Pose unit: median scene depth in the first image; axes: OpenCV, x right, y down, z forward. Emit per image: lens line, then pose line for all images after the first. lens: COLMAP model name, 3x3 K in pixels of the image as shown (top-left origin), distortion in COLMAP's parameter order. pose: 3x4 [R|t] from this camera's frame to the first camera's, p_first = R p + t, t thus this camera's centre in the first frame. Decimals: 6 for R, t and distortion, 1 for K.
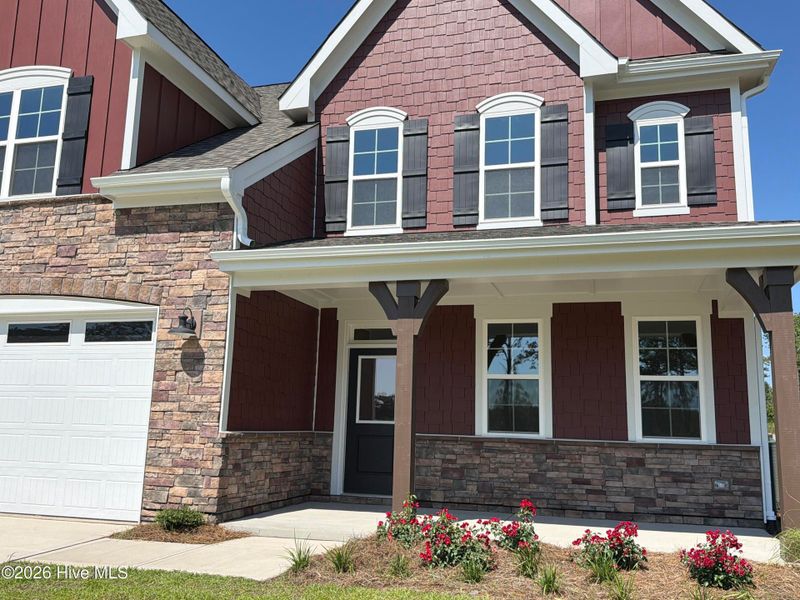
lens RADIAL K [[714.0, 0, 398.9], [0, 714.0, 304.8], [0, 0, 1]] dist [0.038078, -0.014634]
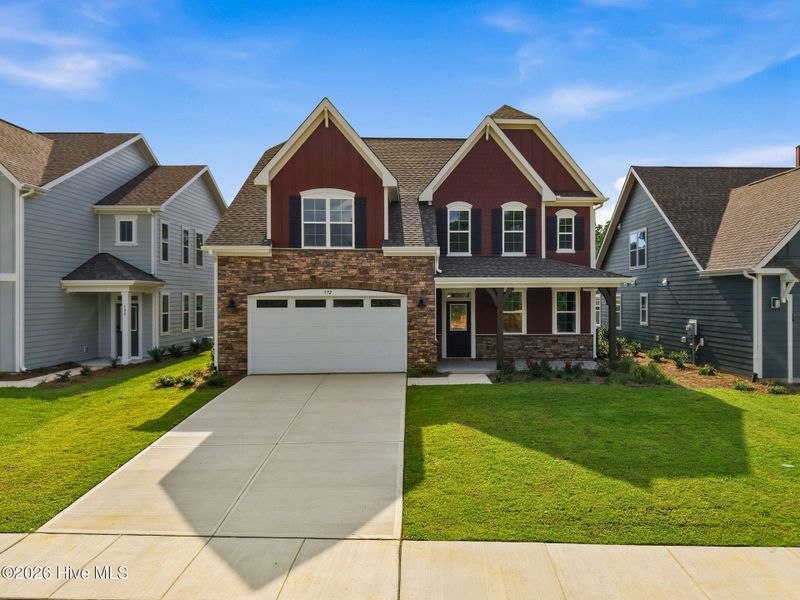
lens RADIAL K [[599.2, 0, 441.6], [0, 599.2, 304.3], [0, 0, 1]] dist [0.009389, 0.003664]
pose [[0.944152, -0.031580, 0.327993, -0.849530], [-0.029347, 0.983382, 0.179161, -0.330775], [-0.328200, -0.178781, 0.927535, -1.017624]]
